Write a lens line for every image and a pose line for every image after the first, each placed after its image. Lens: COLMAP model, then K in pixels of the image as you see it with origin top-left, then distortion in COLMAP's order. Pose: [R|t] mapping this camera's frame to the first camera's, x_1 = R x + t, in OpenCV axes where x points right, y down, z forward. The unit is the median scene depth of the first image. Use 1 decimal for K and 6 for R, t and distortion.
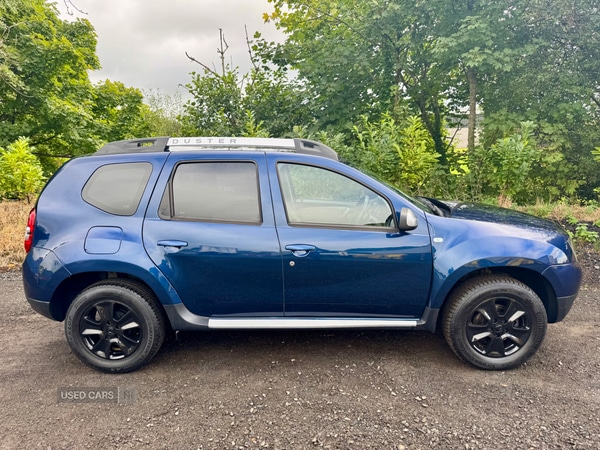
lens RADIAL K [[422.0, 0, 302.7], [0, 422.0, 225.2], [0, 0, 1]] dist [0.018180, -0.022107]
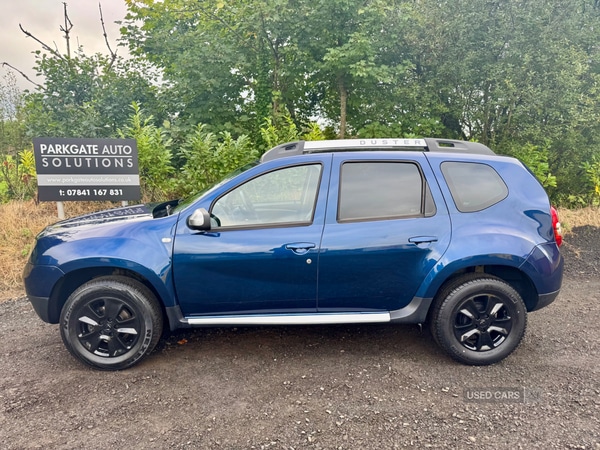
lens RADIAL K [[422.0, 0, 296.7], [0, 422.0, 228.4], [0, 0, 1]] dist [0.018180, -0.022107]
pose [[0.905172, -0.051013, 0.421974, -0.175339], [0.051942, 0.998607, 0.009301, 0.003646], [-0.421861, 0.013499, 0.906560, 0.046065]]
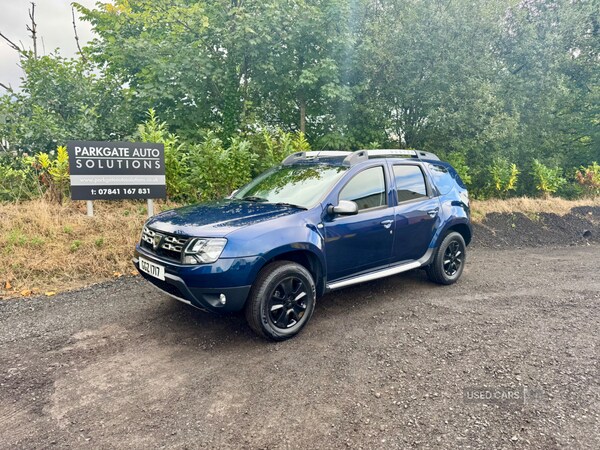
lens RADIAL K [[422.0, 0, 298.1], [0, 422.0, 228.9], [0, 0, 1]] dist [0.018180, -0.022107]
pose [[0.762963, -0.078732, 0.641629, -0.417649], [0.083300, 0.996255, 0.023194, 0.008954], [-0.641052, 0.035752, 0.766664, 0.036337]]
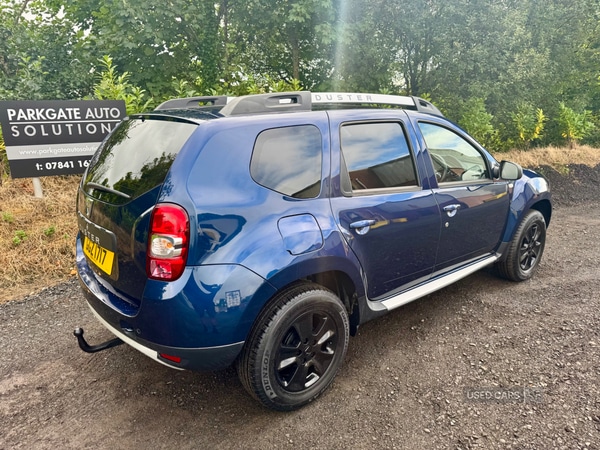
lens RADIAL K [[422.0, 0, 297.6], [0, 422.0, 227.7], [0, 0, 1]] dist [0.018180, -0.022107]
pose [[0.747672, -0.178090, 0.639743, -0.338342], [0.123143, 0.983842, 0.129961, -0.015538], [-0.652551, -0.018389, 0.757522, 0.145990]]
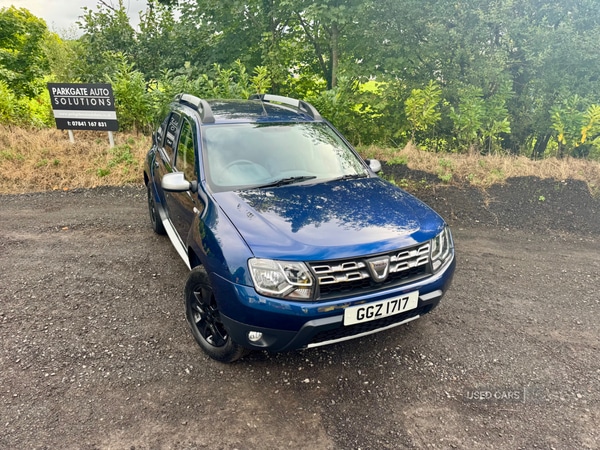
lens RADIAL K [[422.0, 0, 296.2], [0, 422.0, 224.6], [0, 0, 1]] dist [0.018180, -0.022107]
pose [[0.996309, -0.006965, 0.085558, 0.179606], [-0.006961, 0.986865, 0.161396, 0.000810], [-0.085559, -0.161396, 0.983174, -0.184587]]
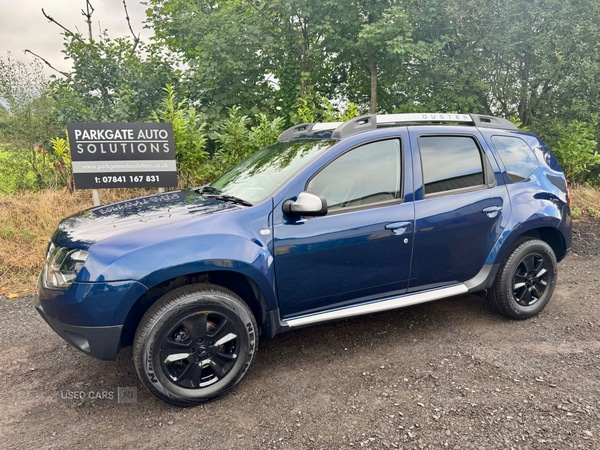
lens RADIAL K [[422.0, 0, 297.3], [0, 422.0, 228.1], [0, 0, 1]] dist [0.018180, -0.022107]
pose [[0.912421, -0.077262, 0.401893, -0.211536], [0.069166, 0.997004, 0.034640, 0.006607], [-0.403365, -0.003809, 0.915031, 0.088500]]
